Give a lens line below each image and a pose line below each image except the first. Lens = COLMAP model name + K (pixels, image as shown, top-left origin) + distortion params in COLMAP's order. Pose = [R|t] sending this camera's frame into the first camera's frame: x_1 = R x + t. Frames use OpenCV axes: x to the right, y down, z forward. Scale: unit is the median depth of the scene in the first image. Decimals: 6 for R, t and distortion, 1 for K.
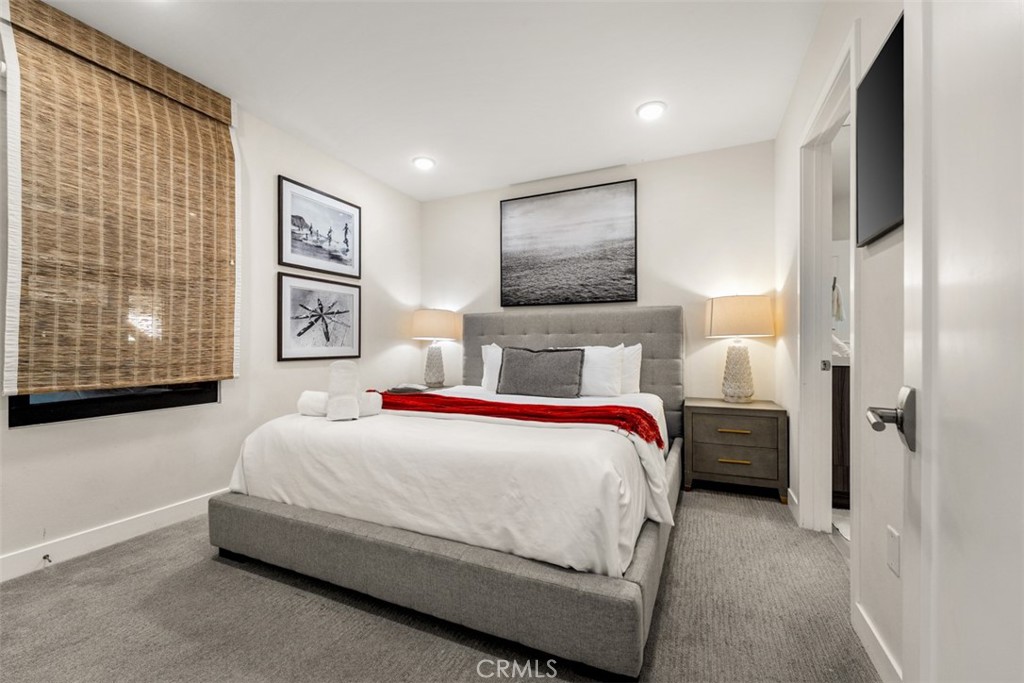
lens RADIAL K [[413.7, 0, 508.8], [0, 413.7, 341.2], [0, 0, 1]] dist [0.000297, -0.000146]
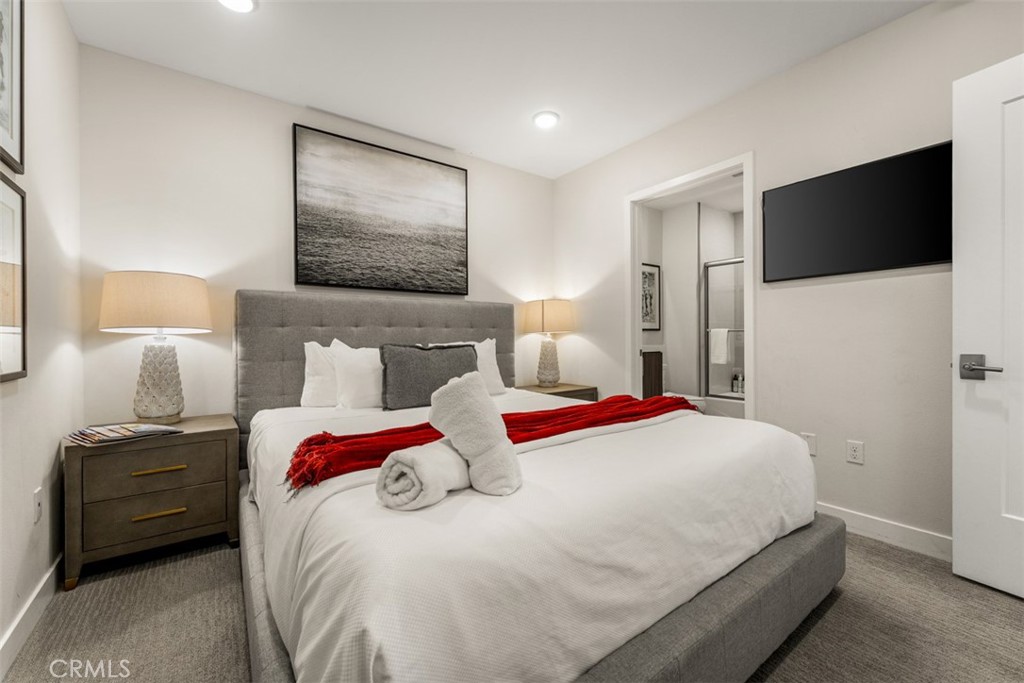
lens RADIAL K [[413.7, 0, 508.8], [0, 413.7, 341.2], [0, 0, 1]] dist [0.000297, -0.000146]
pose [[0.492339, -0.006375, 0.870380, -0.471160], [-0.000191, 0.999972, 0.007432, 0.003714], [-0.870403, -0.003825, 0.492325, 0.414978]]
